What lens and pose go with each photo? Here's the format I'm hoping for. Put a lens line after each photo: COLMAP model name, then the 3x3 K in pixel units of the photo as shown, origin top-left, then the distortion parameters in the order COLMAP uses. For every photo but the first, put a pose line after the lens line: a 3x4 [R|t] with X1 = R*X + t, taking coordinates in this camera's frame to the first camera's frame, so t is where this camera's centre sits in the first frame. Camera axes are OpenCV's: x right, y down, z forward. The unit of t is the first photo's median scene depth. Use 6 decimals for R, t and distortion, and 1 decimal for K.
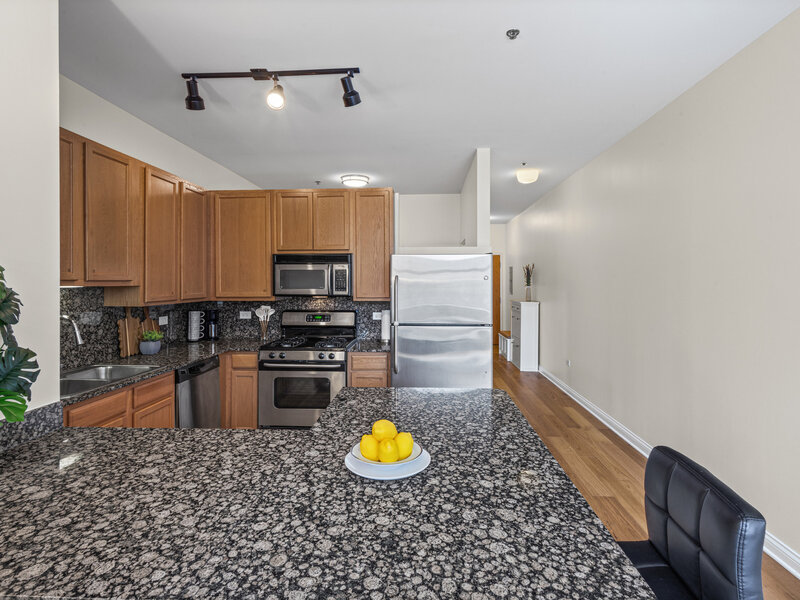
lens RADIAL K [[415.4, 0, 401.7], [0, 415.4, 286.1], [0, 0, 1]] dist [0.005327, 0.001027]
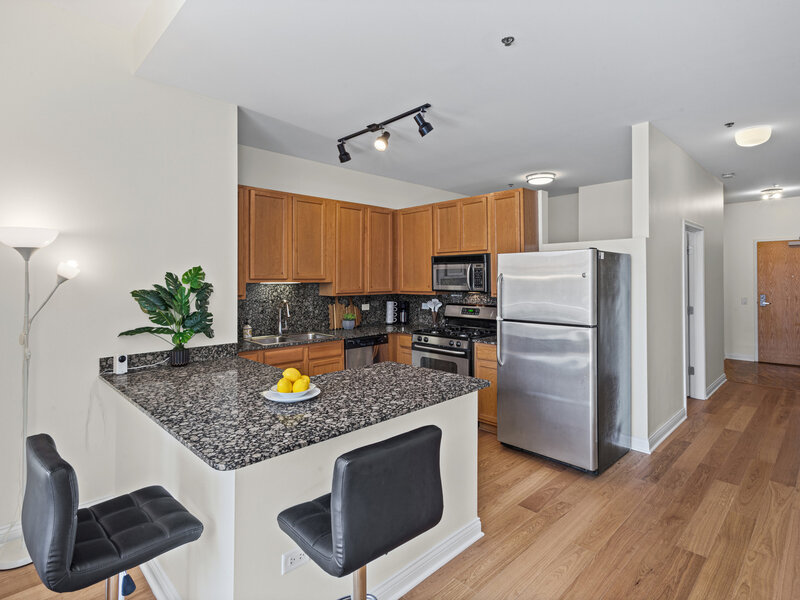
lens RADIAL K [[419.6, 0, 401.8], [0, 419.6, 278.7], [0, 0, 1]] dist [0.003271, 0.001169]
pose [[0.744552, -0.002343, -0.667560, 0.614317], [-0.003123, 0.999971, -0.006993, -0.004097], [0.667557, 0.007291, 0.744523, 0.039032]]
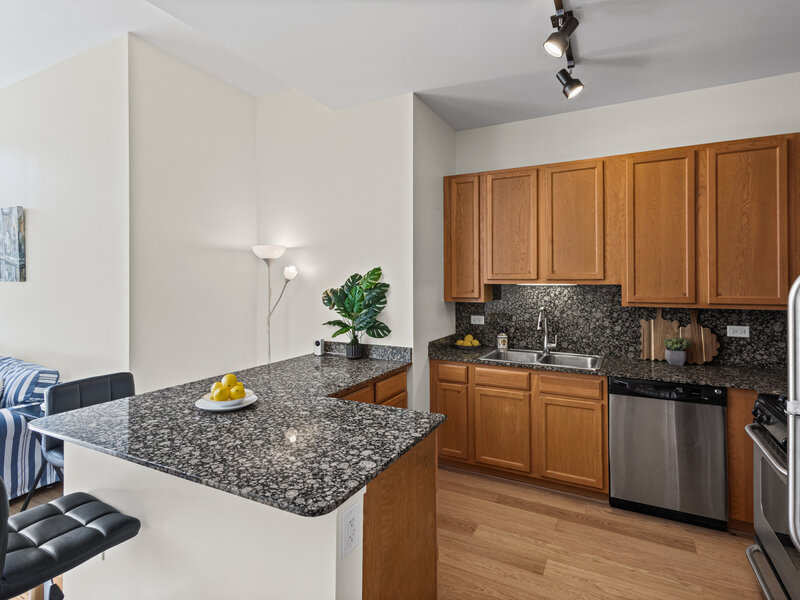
lens RADIAL K [[419.6, 0, 401.8], [0, 419.6, 278.7], [0, 0, 1]] dist [0.003271, 0.001169]
pose [[-0.402800, -0.001421, -0.915287, 0.500393], [-0.007641, 0.999969, 0.001810, -0.013408], [0.915256, 0.007722, -0.402798, 0.997056]]
